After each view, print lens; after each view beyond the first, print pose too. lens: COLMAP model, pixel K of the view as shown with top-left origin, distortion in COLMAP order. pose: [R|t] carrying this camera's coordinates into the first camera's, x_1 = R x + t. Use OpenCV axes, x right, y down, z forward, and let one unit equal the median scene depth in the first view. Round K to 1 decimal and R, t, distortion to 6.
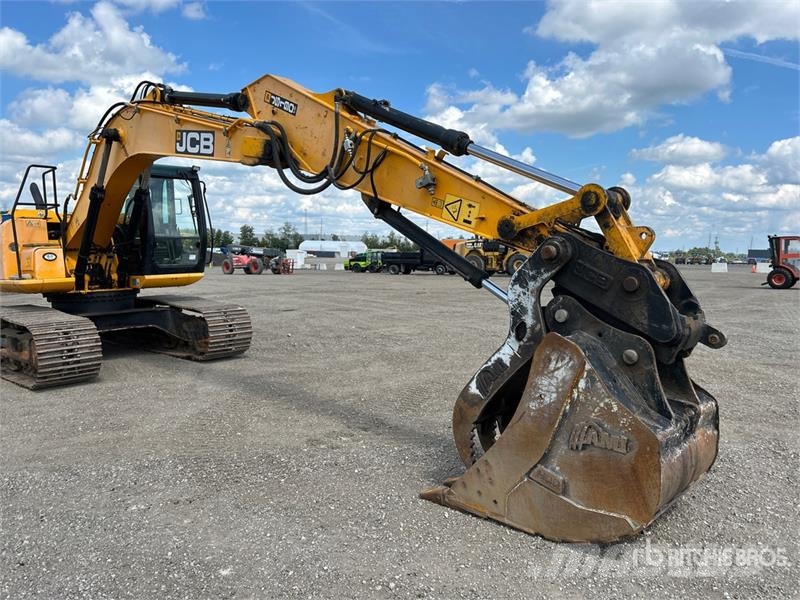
lens RADIAL K [[603.2, 0, 400.8], [0, 603.2, 306.0], [0, 0, 1]] dist [0.057325, -0.060695]
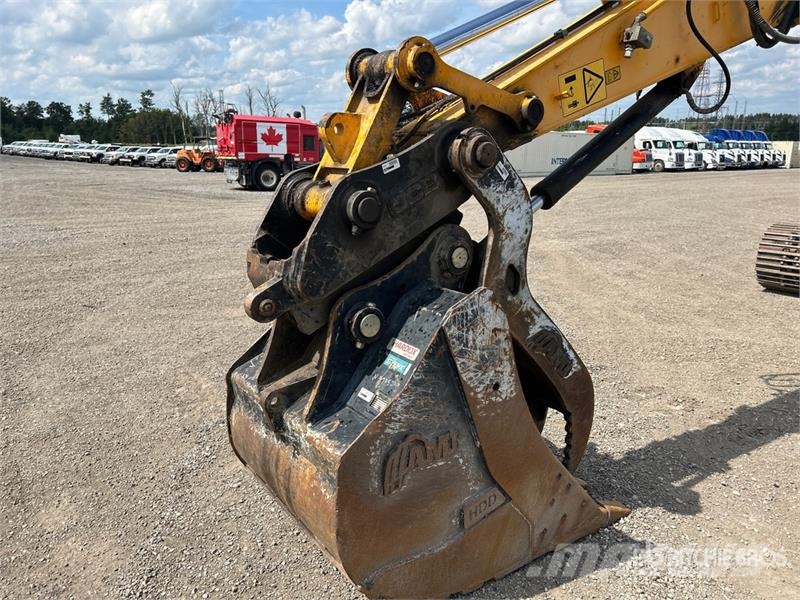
lens RADIAL K [[603.2, 0, 400.6], [0, 603.2, 299.5], [0, 0, 1]] dist [0.057325, -0.060695]
pose [[-0.172124, 0.251092, -0.952537, 0.378948], [-0.102852, 0.957102, 0.270881, -0.046056], [0.979691, 0.144596, -0.138915, 0.438855]]
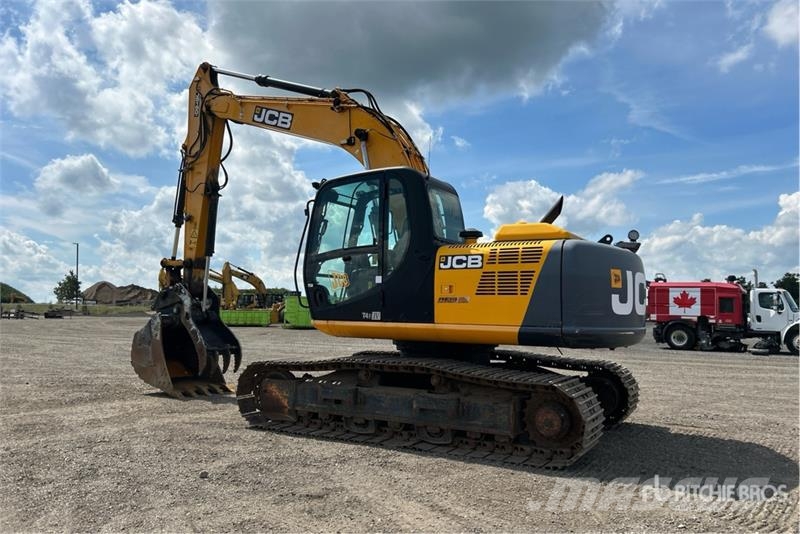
lens RADIAL K [[603.7, 0, 404.8], [0, 603.7, 265.1], [0, 0, 1]] dist [0.074458, -0.093065]
pose [[-0.974728, -0.012505, -0.223044, -0.286365], [-0.017590, 0.999628, 0.020828, -0.144477], [0.222700, 0.024225, -0.974586, 1.819424]]
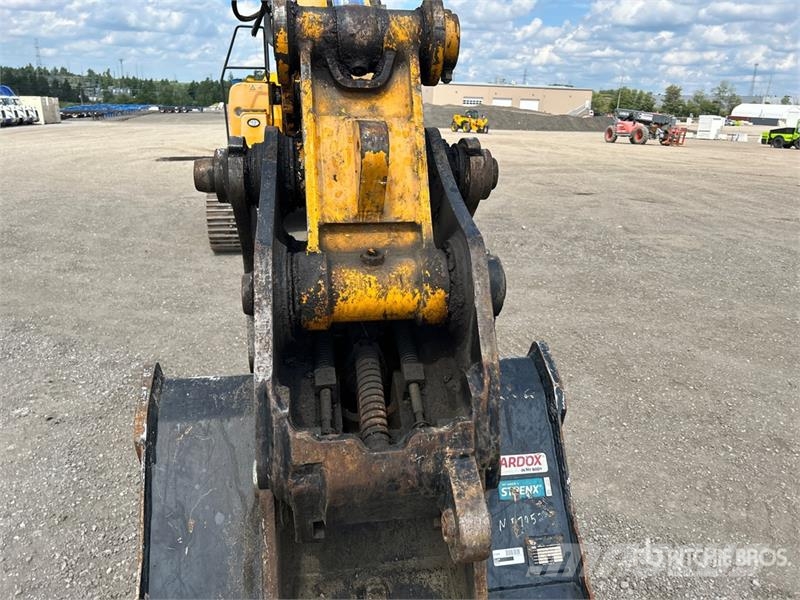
lens RADIAL K [[603.2, 0, 399.4], [0, 603.2, 300.1], [0, 0, 1]] dist [0.057325, -0.060695]
pose [[0.798114, 0.202809, -0.567348, 0.220708], [-0.082522, 0.969566, 0.230502, -0.042552], [0.596829, -0.137148, 0.790560, 0.269566]]
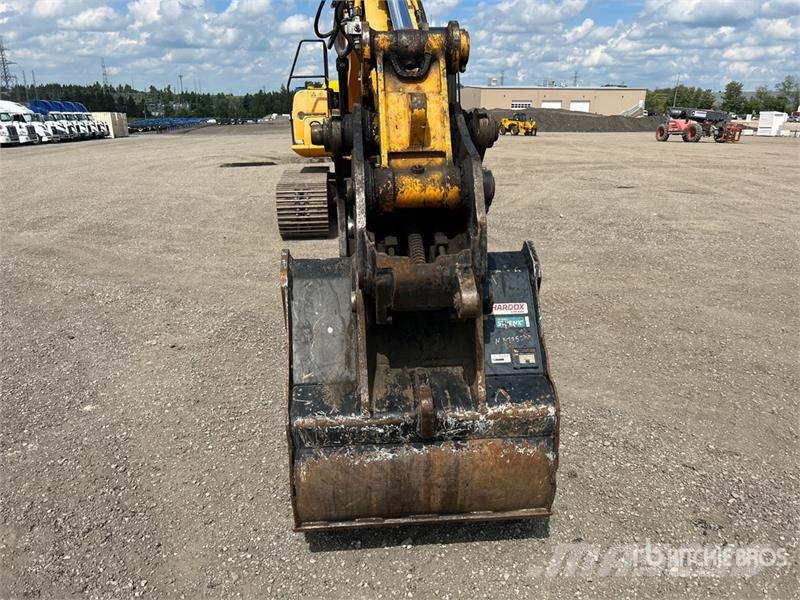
lens RADIAL K [[603.2, 0, 396.3], [0, 603.2, 297.9], [0, 0, 1]] dist [0.057325, -0.060695]
pose [[0.747288, 0.192794, -0.635917, 0.289985], [-0.060544, 0.972760, 0.223768, -0.025164], [0.661736, -0.128718, 0.738605, 0.188555]]
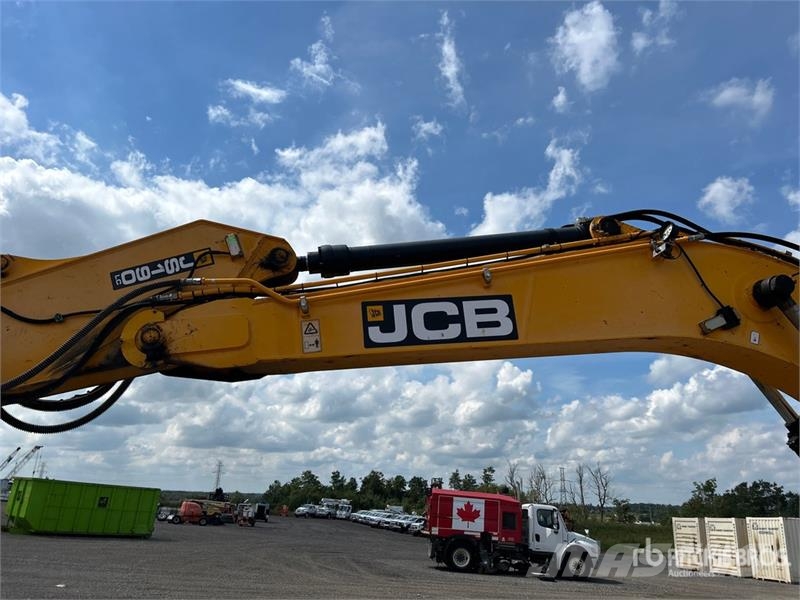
lens RADIAL K [[603.2, 0, 407.7], [0, 603.2, 297.0], [0, 0, 1]] dist [0.057325, -0.060695]
pose [[-0.644253, -0.279558, -0.711888, 0.037179], [-0.125339, 0.956810, -0.262308, -0.112508], [0.754472, -0.079765, -0.651467, 0.940502]]
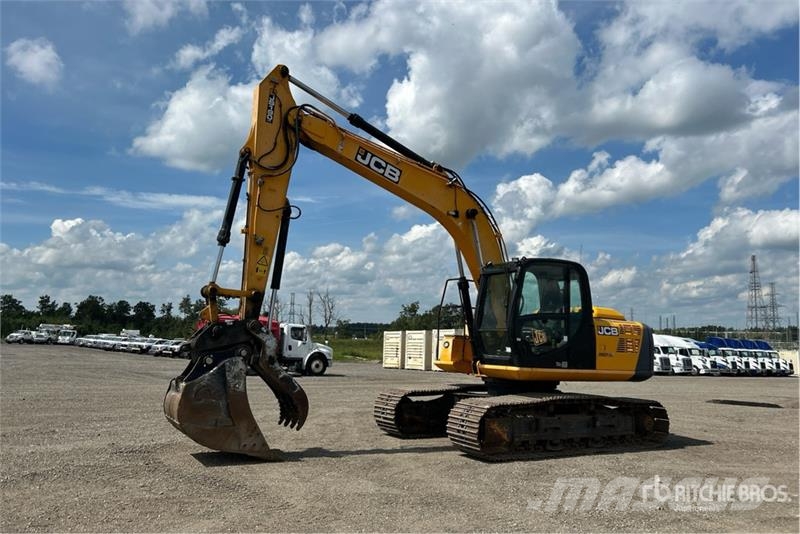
lens RADIAL K [[603.7, 0, 411.4], [0, 603.7, 259.9], [0, 0, 1]] dist [0.074458, -0.093065]
pose [[-0.261338, -0.131224, -0.956286, 0.665973], [-0.123077, 0.987159, -0.101826, -0.106442], [0.957369, 0.091086, -0.274133, 1.125086]]
